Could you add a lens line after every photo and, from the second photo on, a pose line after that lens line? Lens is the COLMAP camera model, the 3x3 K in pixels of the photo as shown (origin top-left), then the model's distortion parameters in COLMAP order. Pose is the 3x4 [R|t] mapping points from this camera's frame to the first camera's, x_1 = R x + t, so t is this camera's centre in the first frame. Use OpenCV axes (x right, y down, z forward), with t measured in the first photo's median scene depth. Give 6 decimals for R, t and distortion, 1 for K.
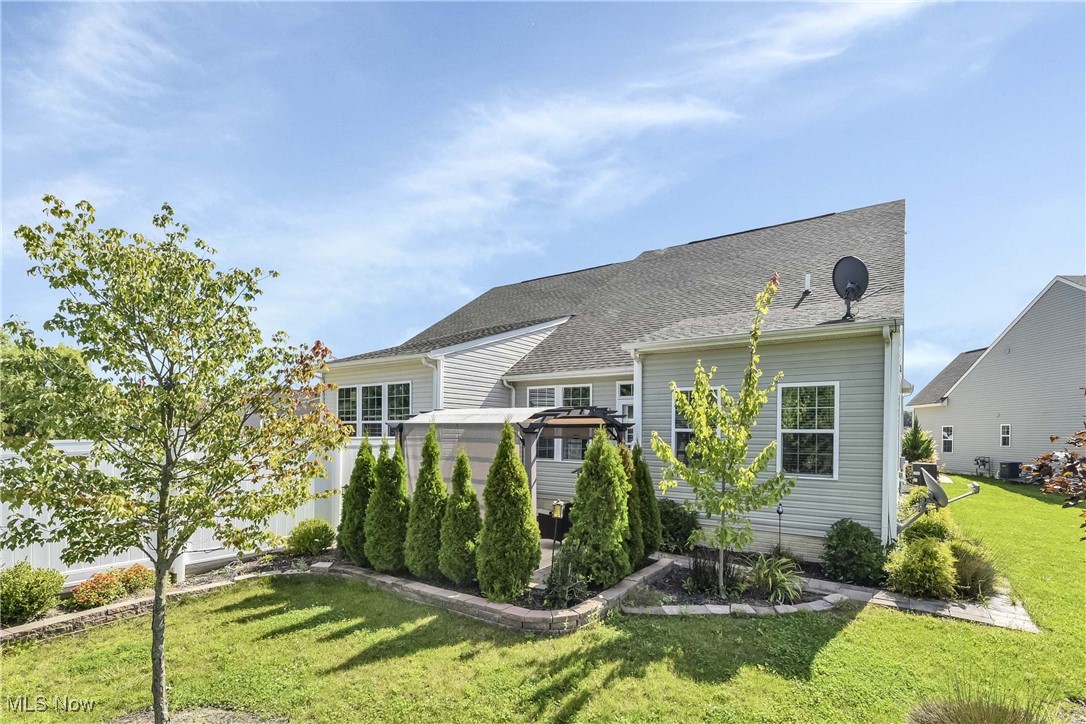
lens RADIAL K [[471.8, 0, 546.5], [0, 471.8, 439.3], [0, 0, 1]] dist [-0.001926, -0.000661]
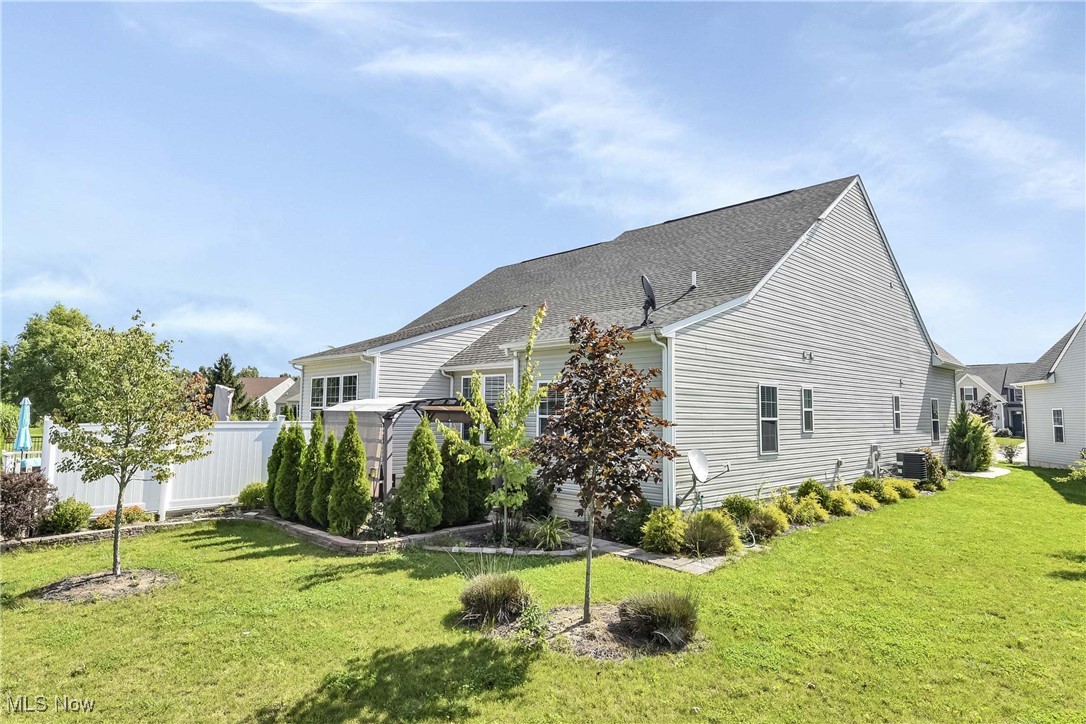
lens RADIAL K [[611.3, 0, 543.0], [0, 611.3, 362.0], [0, 0, 1]] dist [0.006288, 0.001724]
pose [[0.976729, -0.016227, -0.213860, 0.771162], [-0.004615, 0.995313, -0.096598, -0.008691], [0.214425, 0.095337, 0.972076, -0.624420]]
